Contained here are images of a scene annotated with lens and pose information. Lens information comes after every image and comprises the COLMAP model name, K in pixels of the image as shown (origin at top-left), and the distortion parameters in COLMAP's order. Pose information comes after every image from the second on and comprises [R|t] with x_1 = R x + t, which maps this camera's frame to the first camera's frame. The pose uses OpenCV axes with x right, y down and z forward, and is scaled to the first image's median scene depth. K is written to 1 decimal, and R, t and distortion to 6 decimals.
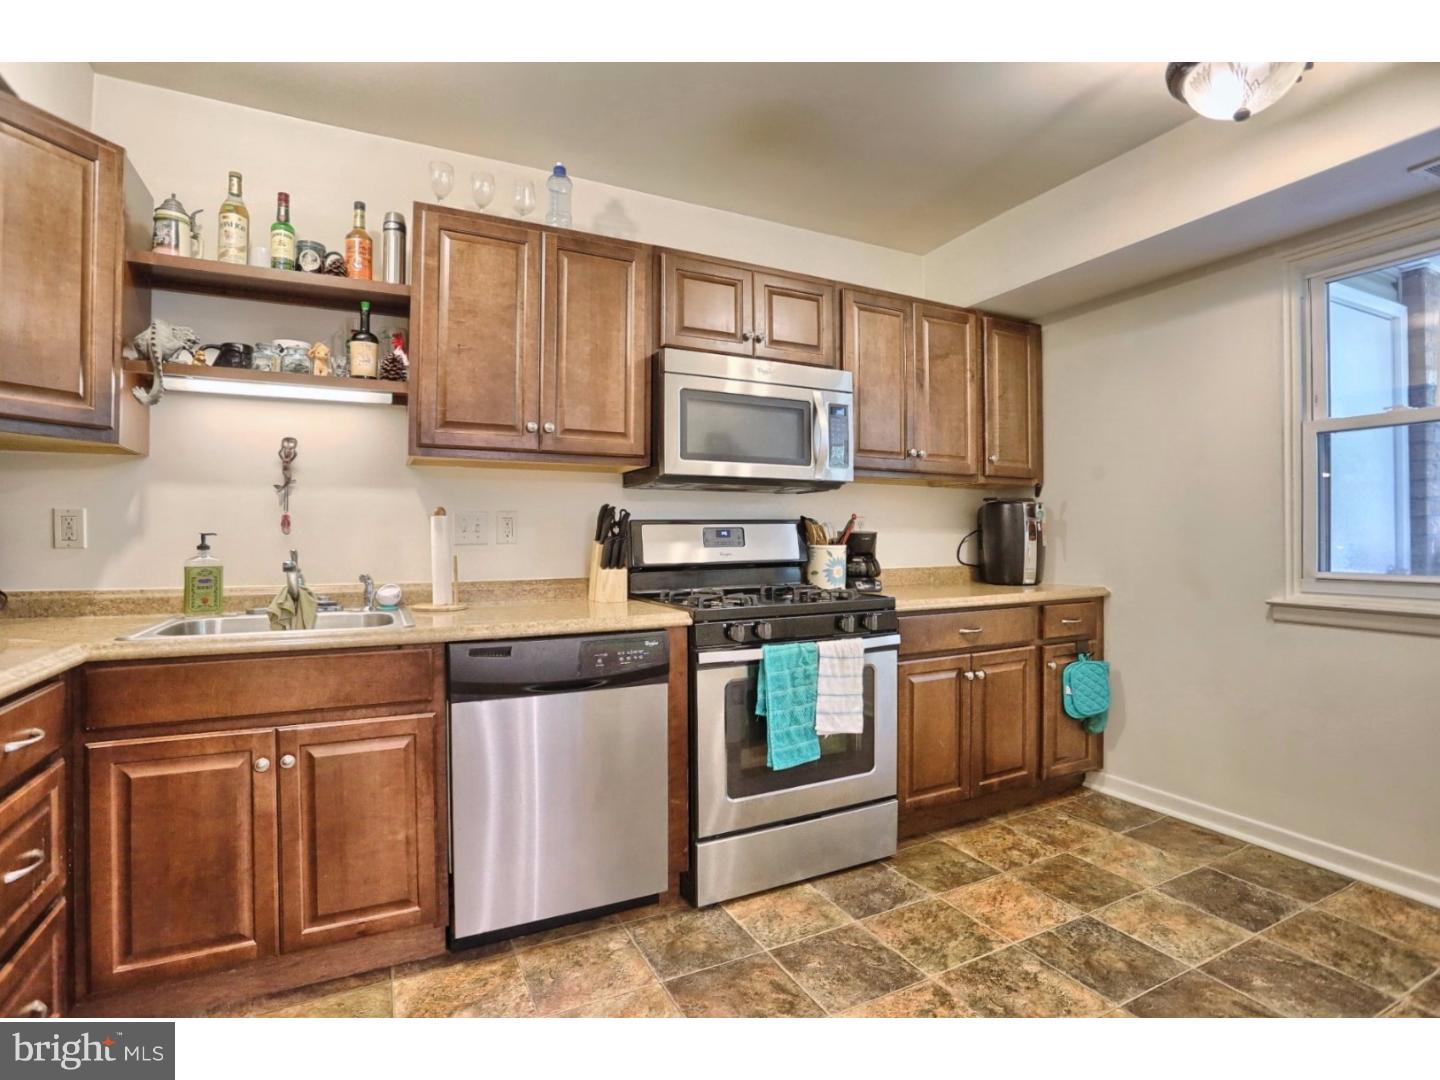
lens RADIAL K [[699.5, 0, 652.0], [0, 699.5, 515.9], [0, 0, 1]] dist [-0.068653, 0.025760]
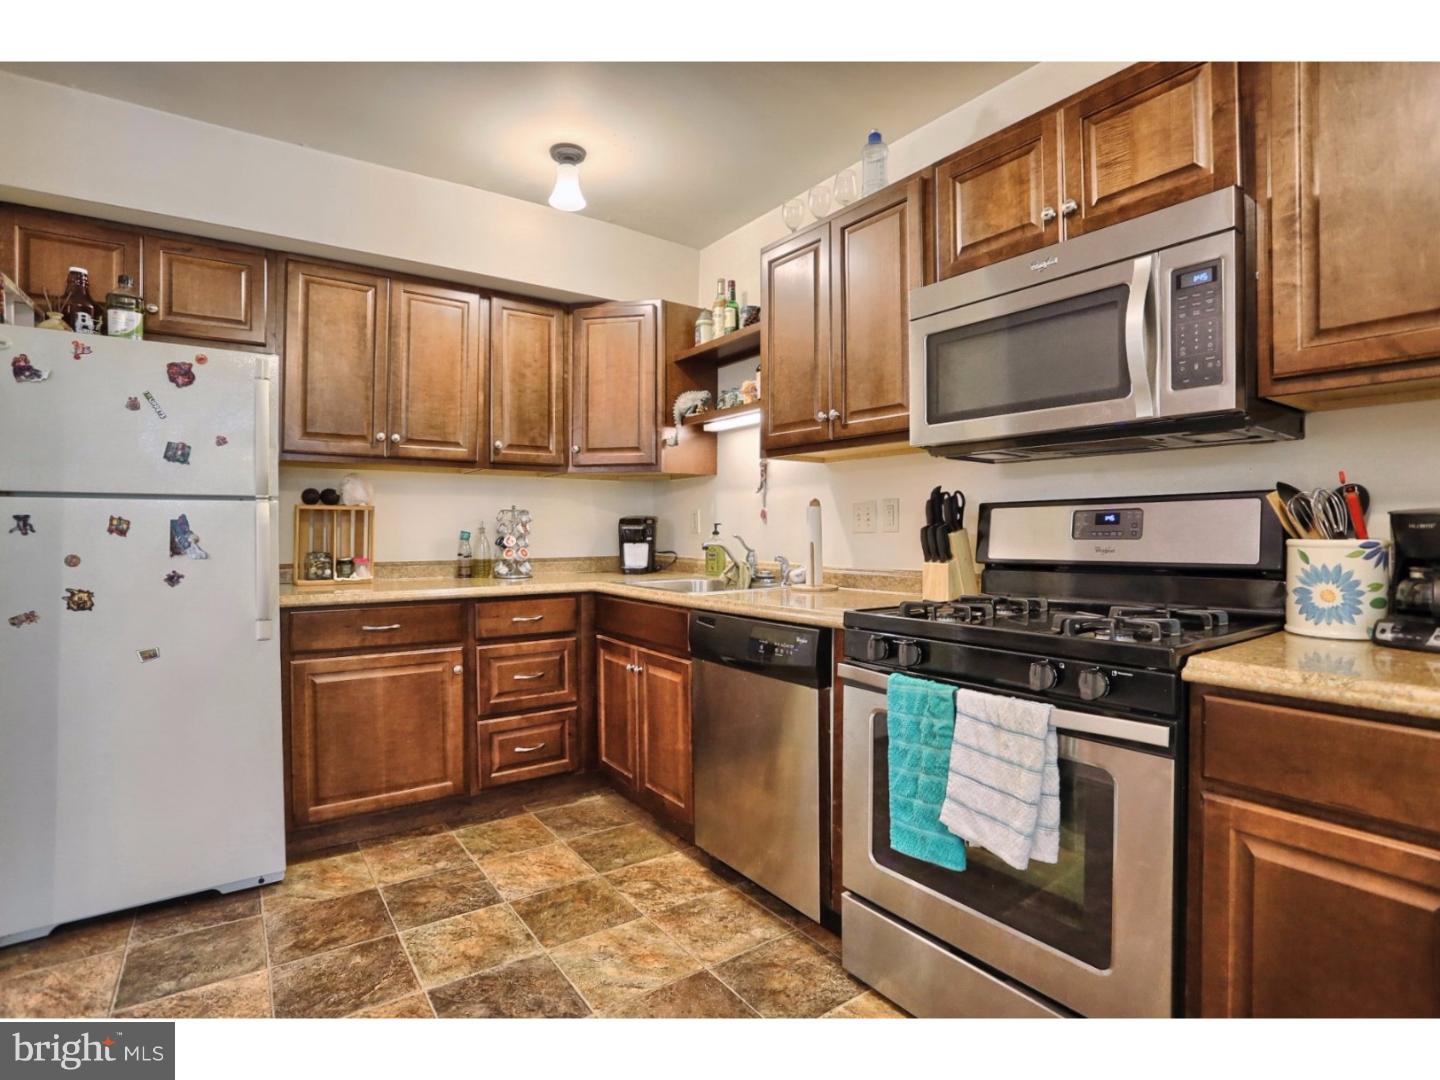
lens RADIAL K [[699.5, 0, 735.0], [0, 699.5, 534.1], [0, 0, 1]] dist [-0.068653, 0.025760]
pose [[0.216324, -0.002383, -0.976319, 1.568044], [0.016798, 0.999858, 0.001282, 0.074093], [0.976177, -0.016678, 0.216333, 1.055797]]
